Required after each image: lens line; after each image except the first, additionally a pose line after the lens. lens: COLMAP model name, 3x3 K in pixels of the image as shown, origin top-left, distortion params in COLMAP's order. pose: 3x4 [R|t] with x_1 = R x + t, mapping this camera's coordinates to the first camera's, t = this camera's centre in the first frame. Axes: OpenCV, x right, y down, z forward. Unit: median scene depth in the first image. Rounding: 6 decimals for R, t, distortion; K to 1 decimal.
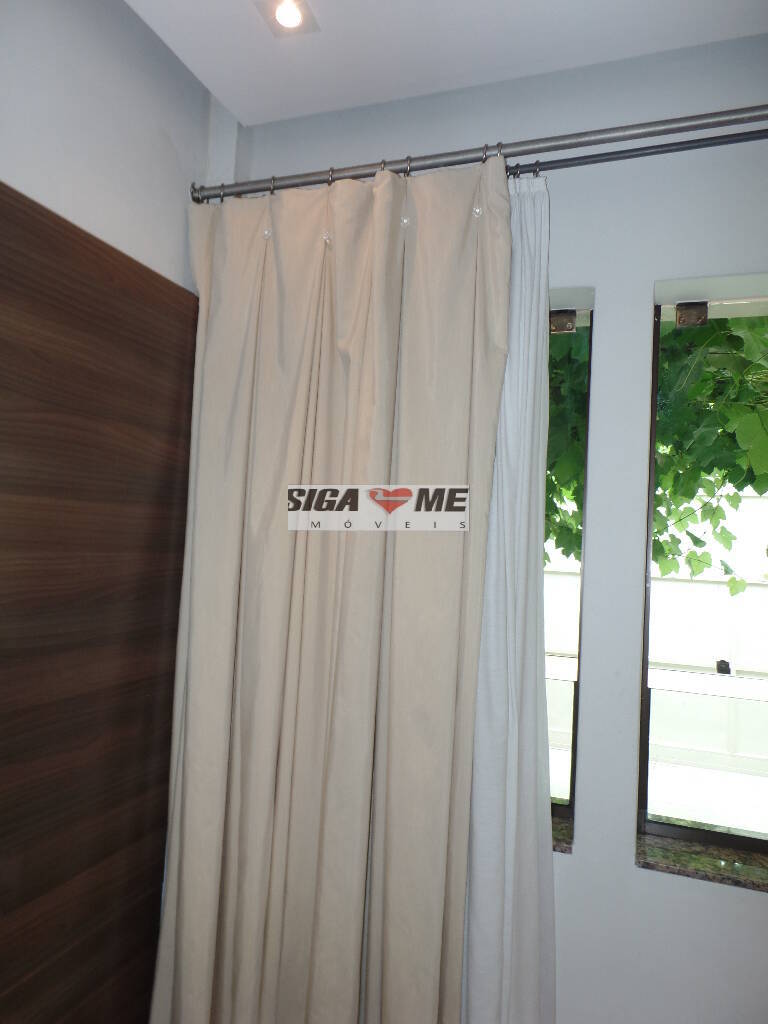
lens RADIAL K [[705.0, 0, 382.0], [0, 705.0, 509.1], [0, 0, 1]] dist [0.024172, -0.008327]
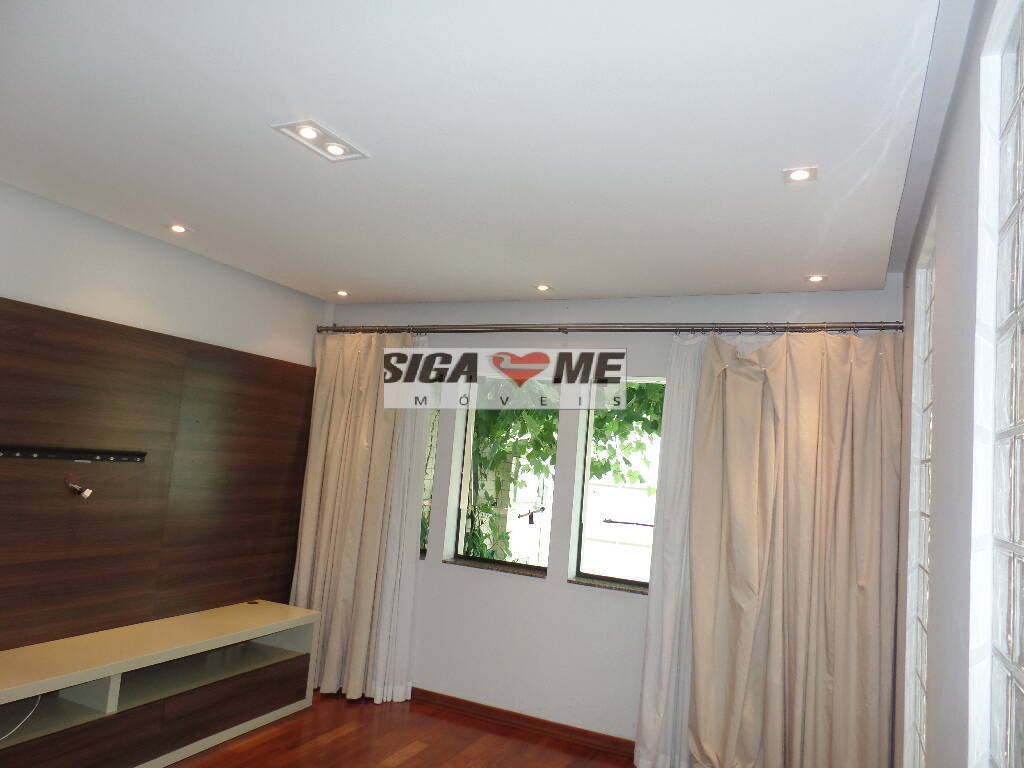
lens RADIAL K [[705.0, 0, 505.2], [0, 705.0, 385.8], [0, 0, 1]] dist [0.024172, -0.008327]
pose [[0.996478, 0.020987, -0.081191, 0.737589], [-0.025964, 0.997816, -0.060734, -0.071607], [0.079739, 0.062628, 0.994846, -1.788448]]
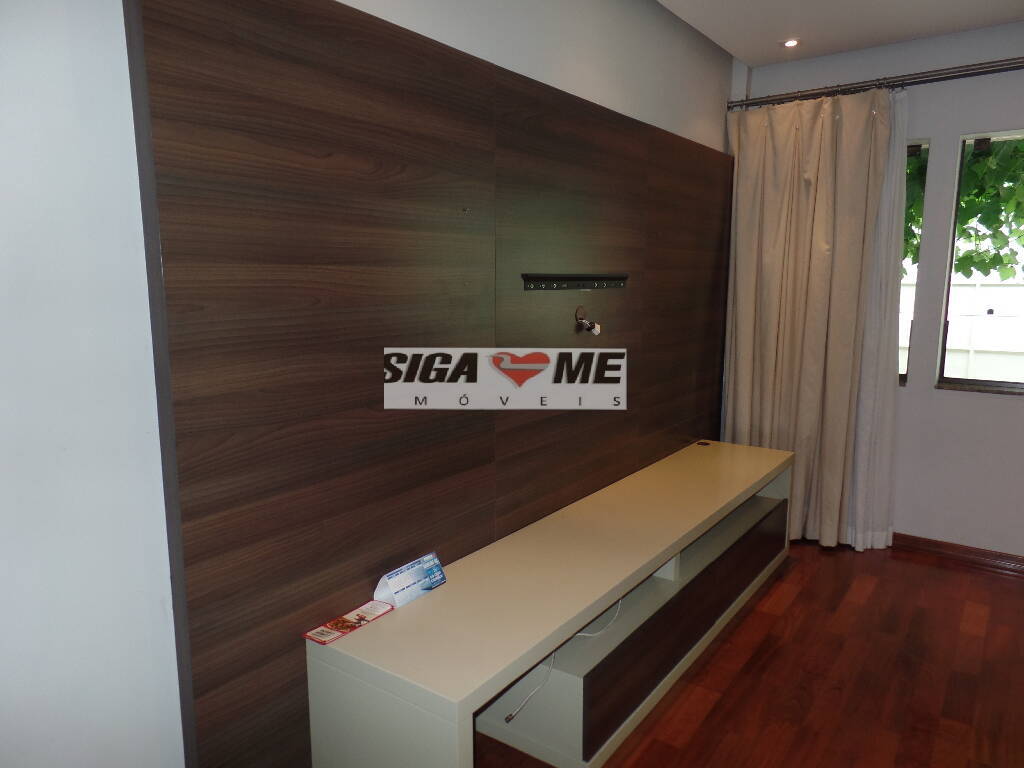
lens RADIAL K [[705.0, 0, 511.1], [0, 705.0, 383.3], [0, 0, 1]] dist [0.024172, -0.008327]
pose [[0.960934, -0.006378, -0.276703, -0.319365], [0.059454, 0.981154, 0.183856, -0.046752], [0.270315, -0.193125, 0.943203, -1.468322]]
